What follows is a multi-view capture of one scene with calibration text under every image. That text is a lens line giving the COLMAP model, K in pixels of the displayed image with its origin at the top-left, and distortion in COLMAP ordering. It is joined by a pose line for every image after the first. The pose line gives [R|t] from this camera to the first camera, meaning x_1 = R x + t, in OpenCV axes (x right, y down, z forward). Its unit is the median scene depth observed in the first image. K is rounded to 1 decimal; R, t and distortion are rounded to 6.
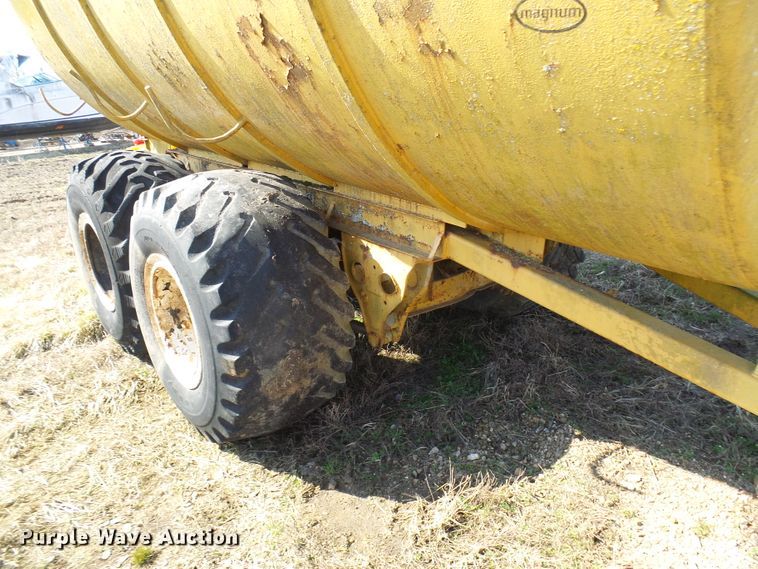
lens RADIAL K [[528.1, 0, 379.0], [0, 528.1, 284.5], [0, 0, 1]] dist [-0.003412, 0.002937]
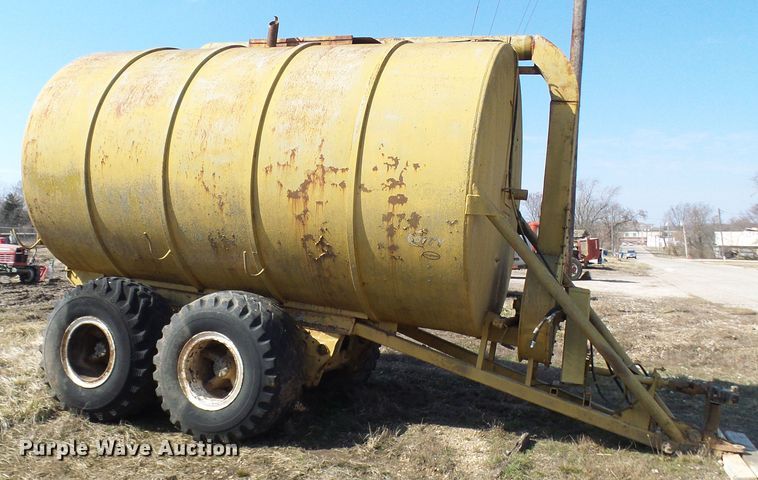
lens RADIAL K [[648.6, 0, 323.2], [0, 648.6, 229.0], [0, 0, 1]] dist [0.034416, 0.004993]
pose [[0.902160, 0.098637, 0.419975, -1.099179], [0.057871, 0.937040, -0.344393, 0.434372], [-0.427503, 0.335002, 0.839652, -1.283022]]
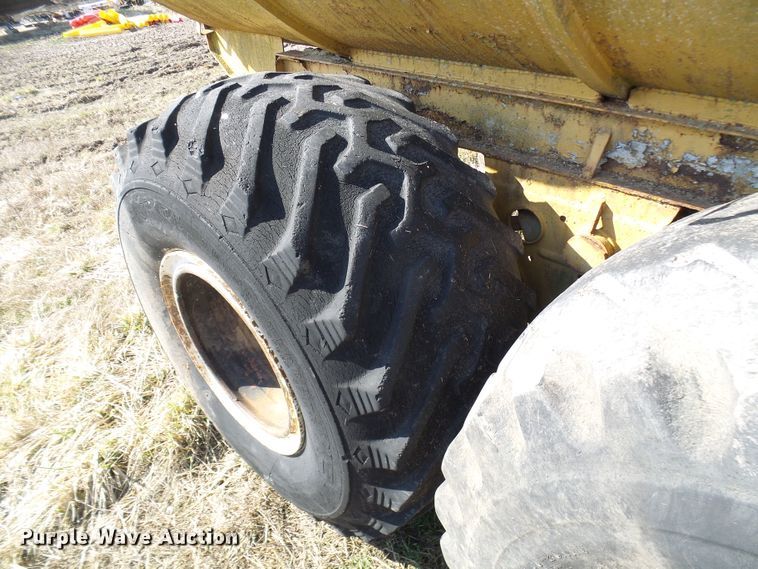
lens RADIAL K [[528.1, 0, 379.0], [0, 528.1, 284.5], [0, 0, 1]] dist [-0.003412, 0.002937]
pose [[0.994511, -0.096091, 0.041399, -0.634611], [0.084067, 0.969412, 0.230595, -0.281237], [-0.062290, -0.225849, 0.972169, 0.879894]]
